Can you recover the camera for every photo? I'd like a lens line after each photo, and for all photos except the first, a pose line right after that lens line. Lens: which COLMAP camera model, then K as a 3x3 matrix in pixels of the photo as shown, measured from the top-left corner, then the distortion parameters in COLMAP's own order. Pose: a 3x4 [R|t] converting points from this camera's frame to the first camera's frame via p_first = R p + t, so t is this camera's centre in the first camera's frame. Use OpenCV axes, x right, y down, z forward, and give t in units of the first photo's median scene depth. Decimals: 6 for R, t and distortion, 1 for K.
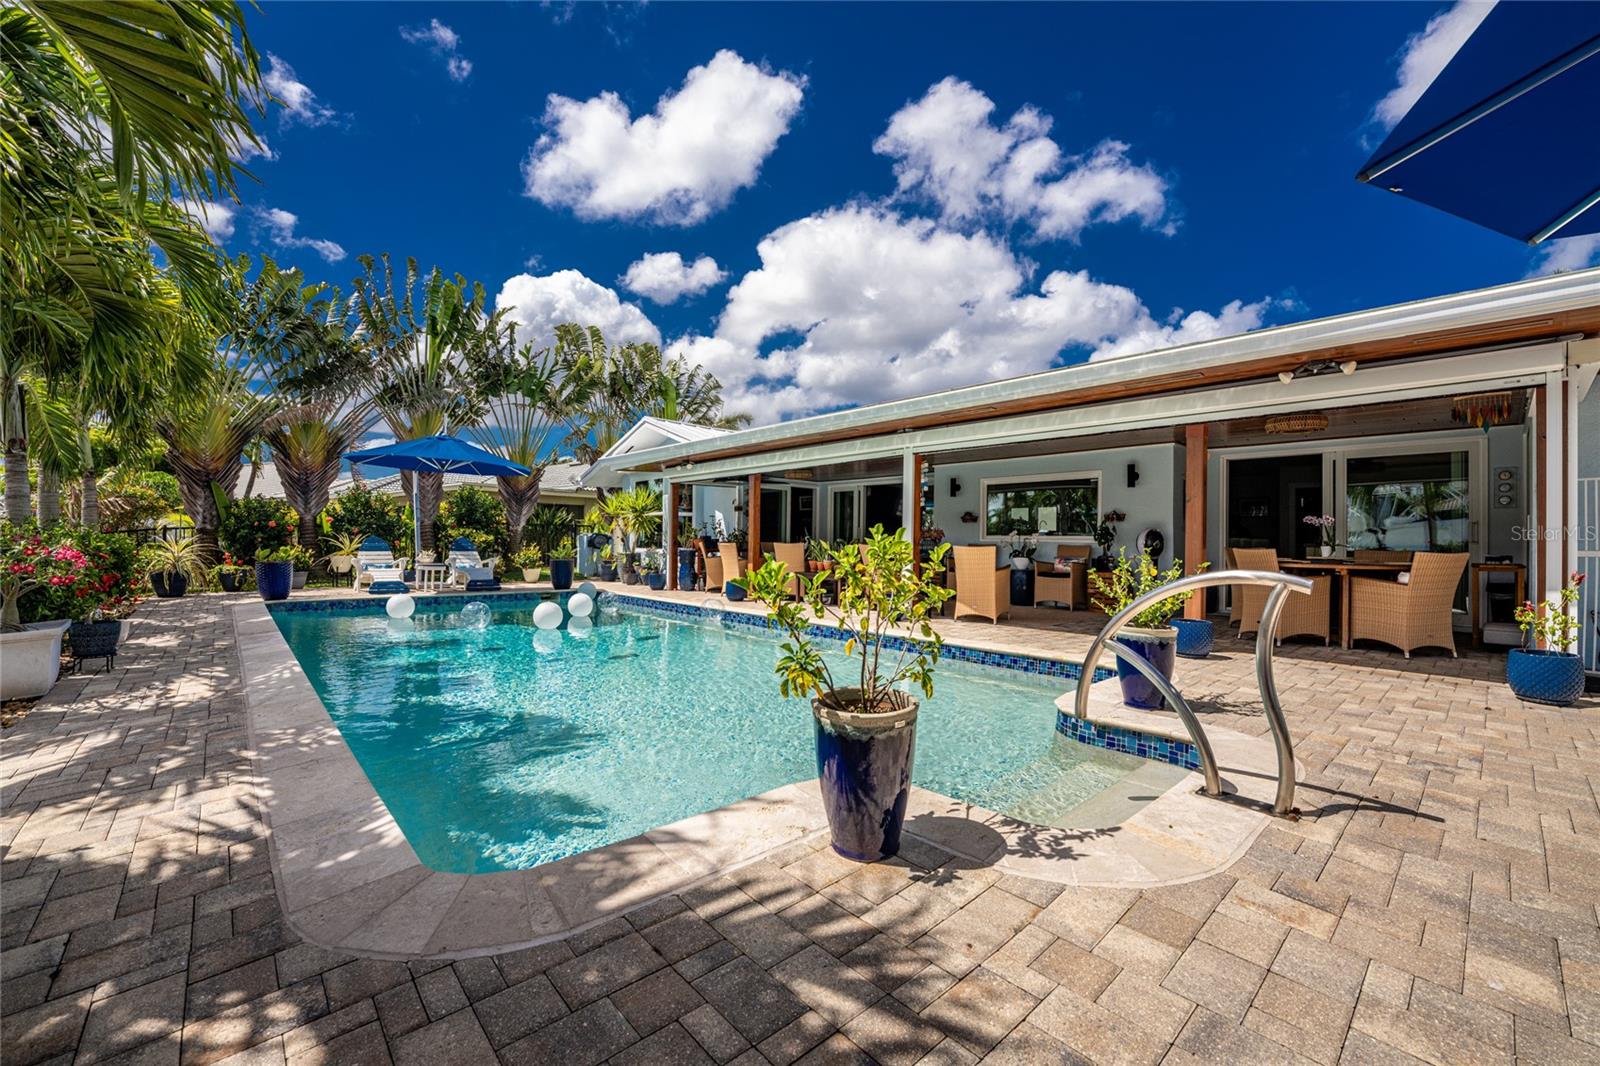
lens RADIAL K [[645.6, 0, 800.0], [0, 645.6, 533.0], [0, 0, 1]] dist [-0.019654, -0.000334]
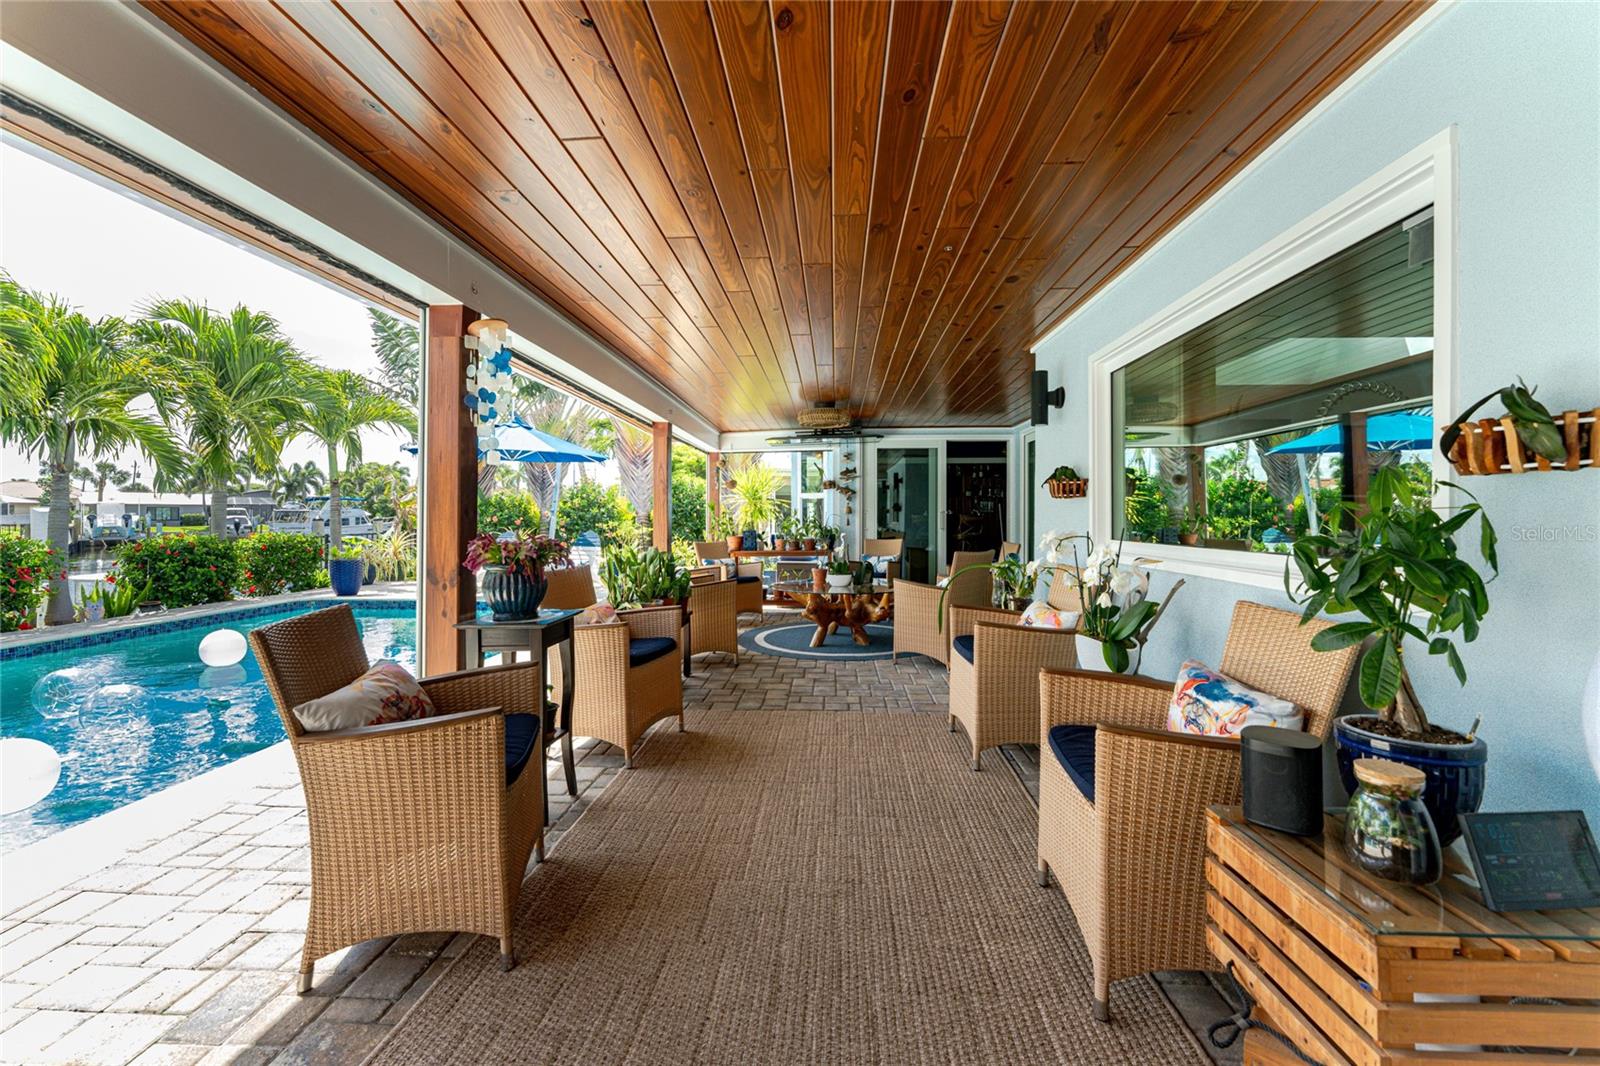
lens RADIAL K [[651.8, 0, 802.8], [0, 651.8, 520.6], [0, 0, 1]] dist [0.000012, -0.000151]
pose [[0.715580, -0.007701, -0.698489, 0.327456], [0.016783, 0.999840, 0.006170, -0.007717], [0.698330, -0.016138, 0.715594, 0.555125]]
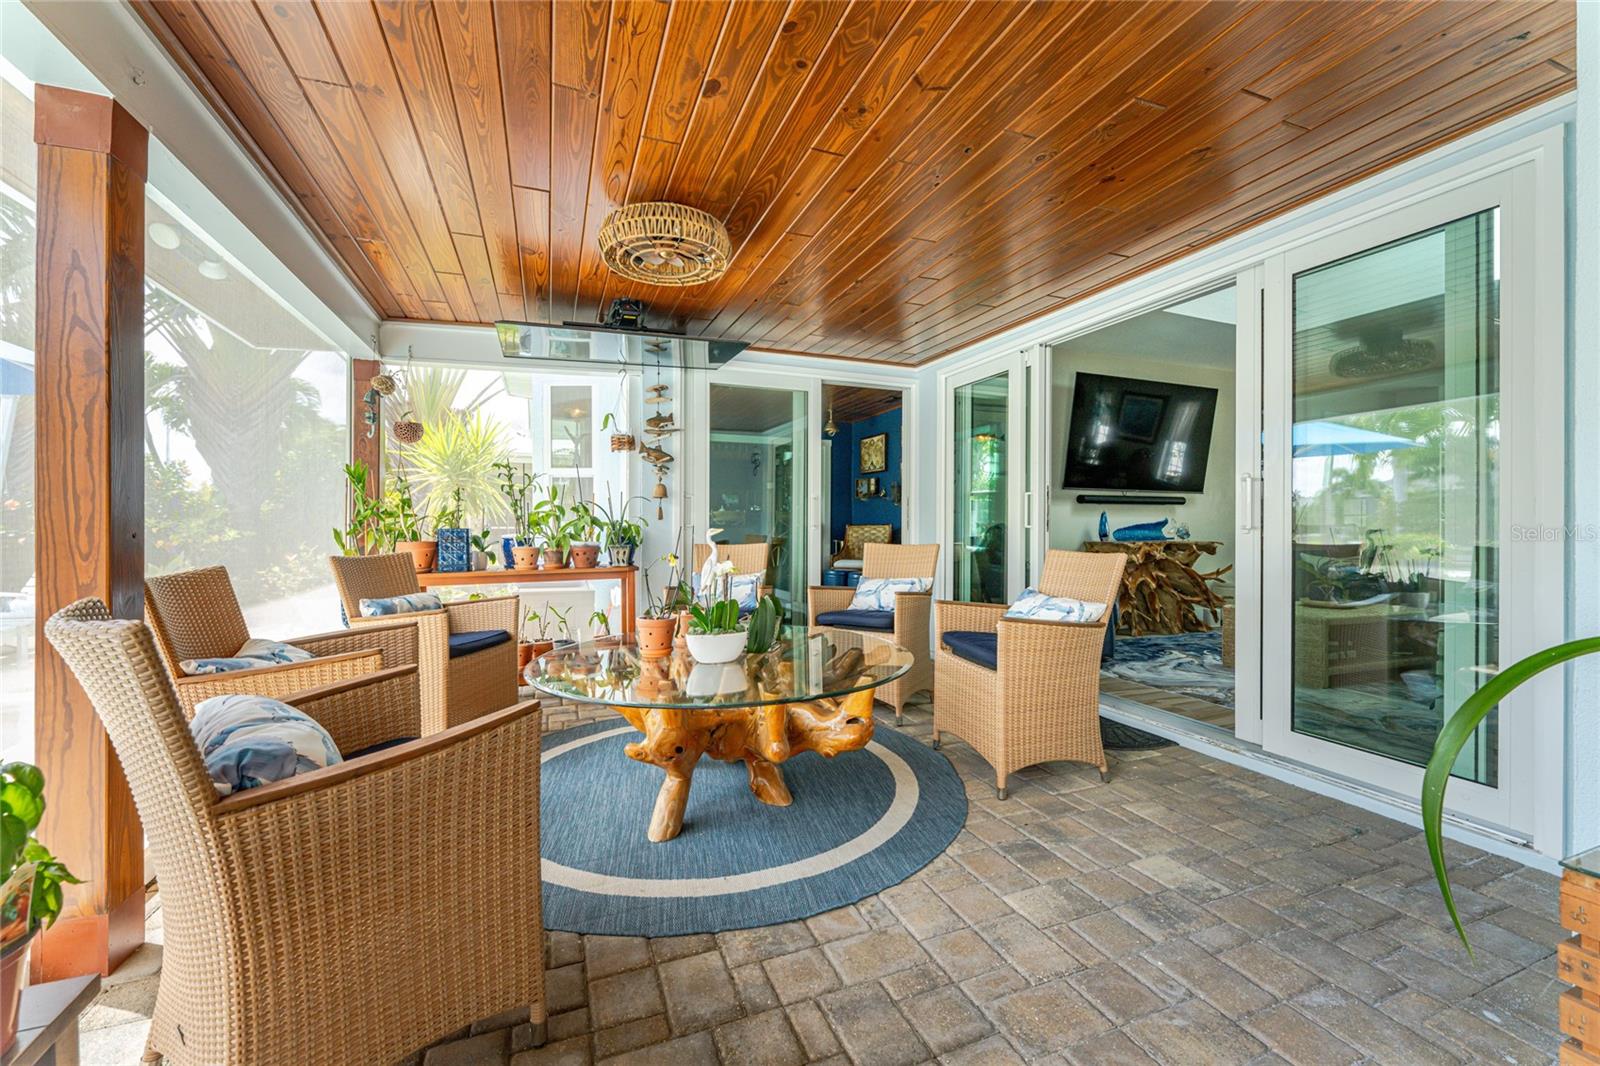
lens RADIAL K [[656.1, 0, 809.6], [0, 656.1, 530.0], [0, 0, 1]] dist [0.001448, -0.000204]
pose [[0.938159, -0.008718, -0.346095, 0.107250], [0.014035, 0.999819, 0.012861, 0.003890], [0.345920, -0.016923, 0.938111, 0.745324]]
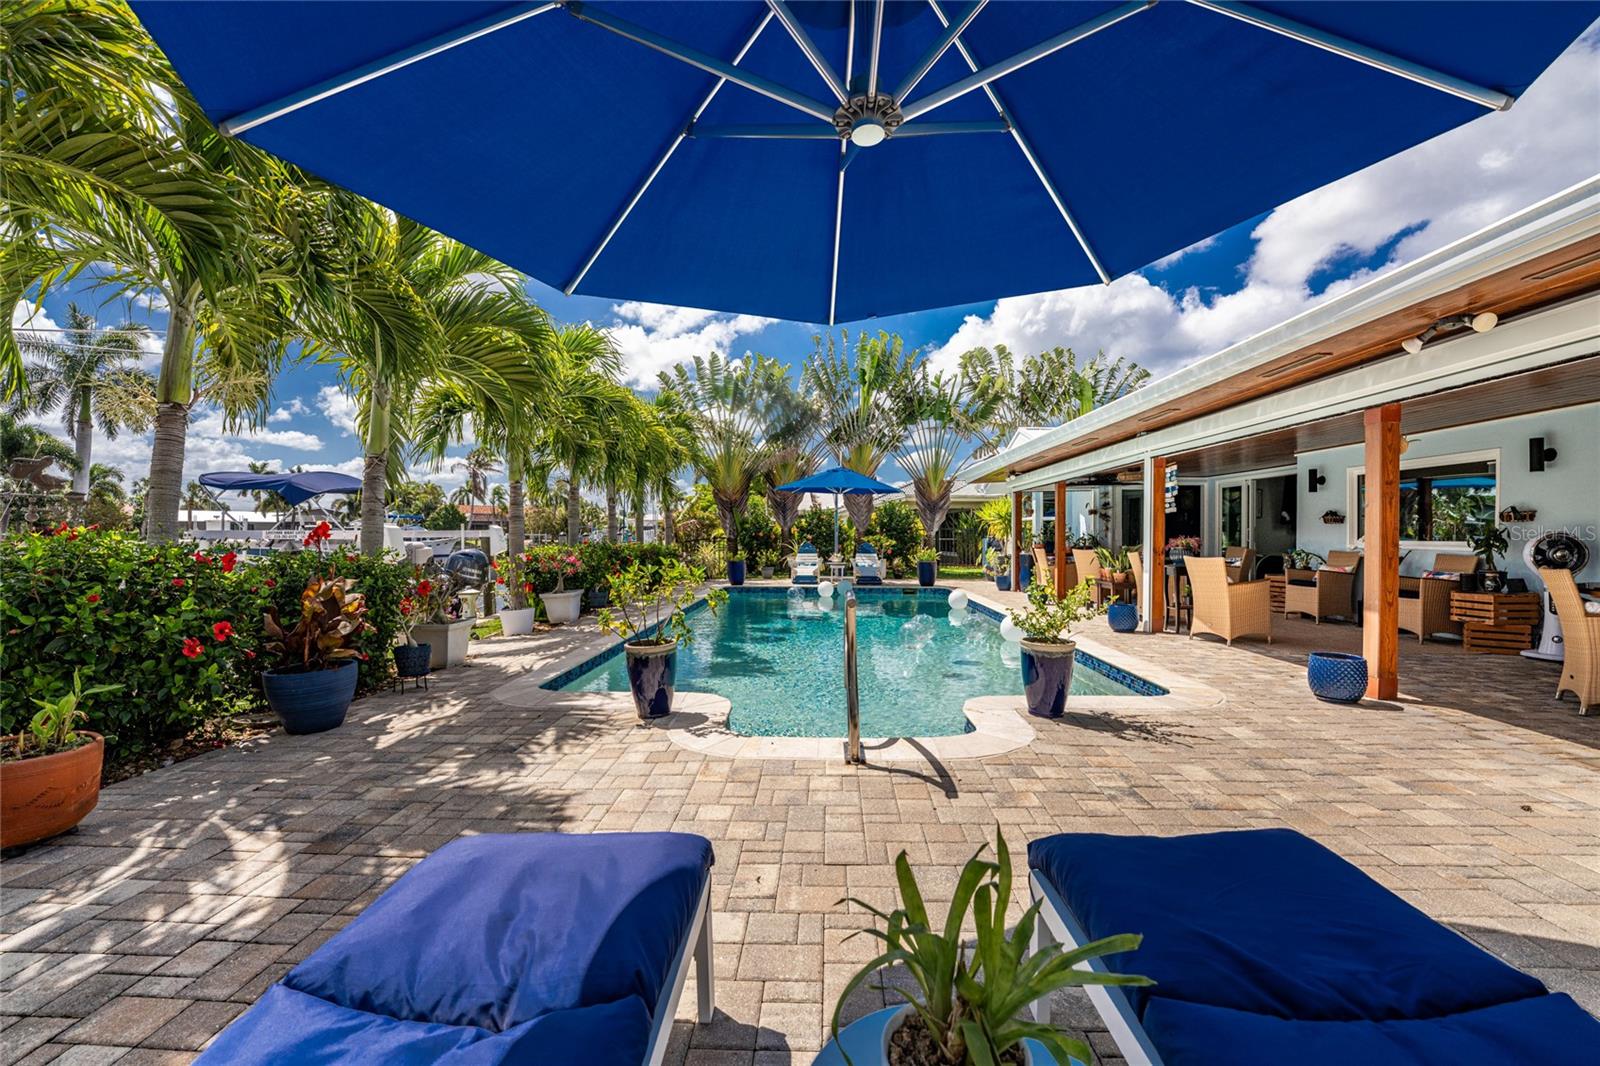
lens RADIAL K [[656.1, 0, 809.6], [0, 656.1, 530.0], [0, 0, 1]] dist [0.001448, -0.000204]
pose [[0.718699, -0.016602, -0.695123, 0.298571], [0.017258, 0.999833, -0.006037, -0.012104], [0.695107, -0.007657, 0.718866, -0.026575]]
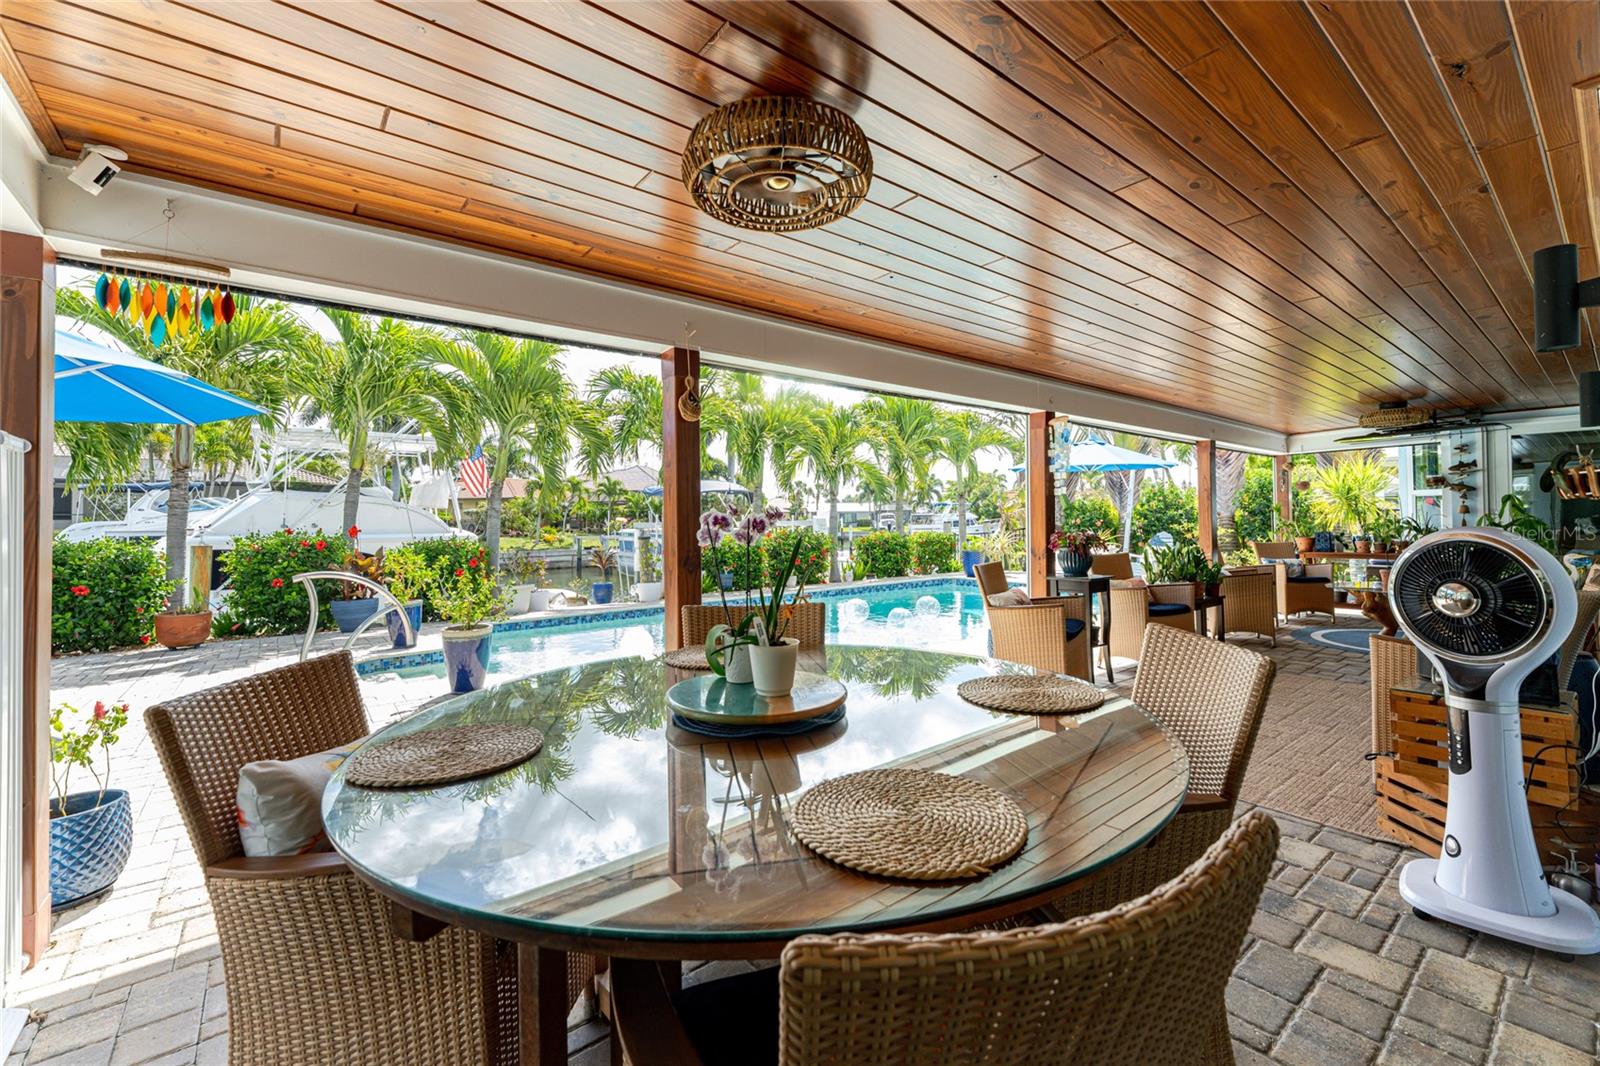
lens RADIAL K [[673.3, 0, 795.4], [0, 673.3, 499.5], [0, 0, 1]] dist [-0.003049, -0.000326]
pose [[-0.049236, -0.042440, -0.997885, 0.518909], [0.020075, 0.998853, -0.043472, -0.008267], [0.998585, -0.022172, -0.048327, 0.495607]]
